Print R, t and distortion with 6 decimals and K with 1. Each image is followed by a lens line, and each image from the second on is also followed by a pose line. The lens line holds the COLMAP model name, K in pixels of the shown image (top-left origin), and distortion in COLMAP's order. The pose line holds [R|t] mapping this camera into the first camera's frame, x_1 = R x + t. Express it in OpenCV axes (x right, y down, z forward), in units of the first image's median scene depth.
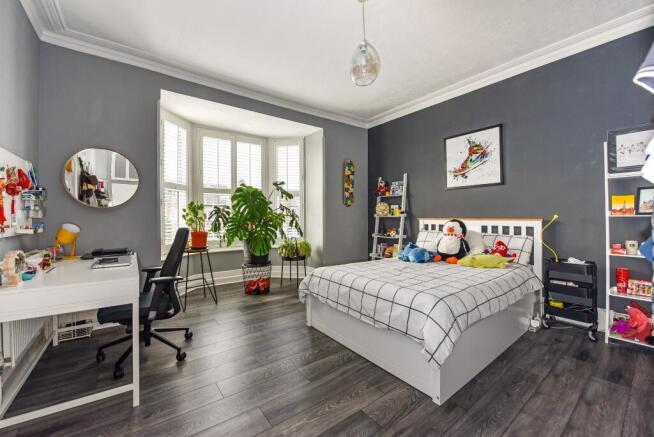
lens RADIAL K [[264.0, 0, 344.9], [0, 264.0, 212.7], [0, 0, 1]] dist [-0.001588, -0.001467]
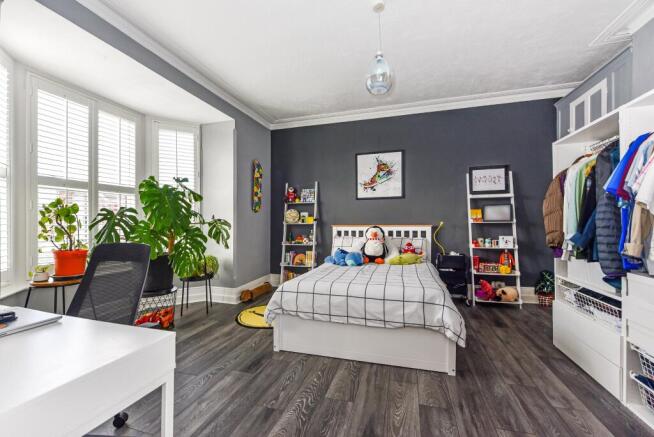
lens RADIAL K [[264.0, 0, 331.6], [0, 264.0, 222.2], [0, 0, 1]] dist [-0.001588, -0.001467]
pose [[0.814671, 0.000006, 0.579924, -0.382962], [-0.003587, 0.999981, 0.005030, 0.004045], [-0.579913, -0.006178, 0.814655, 0.156239]]
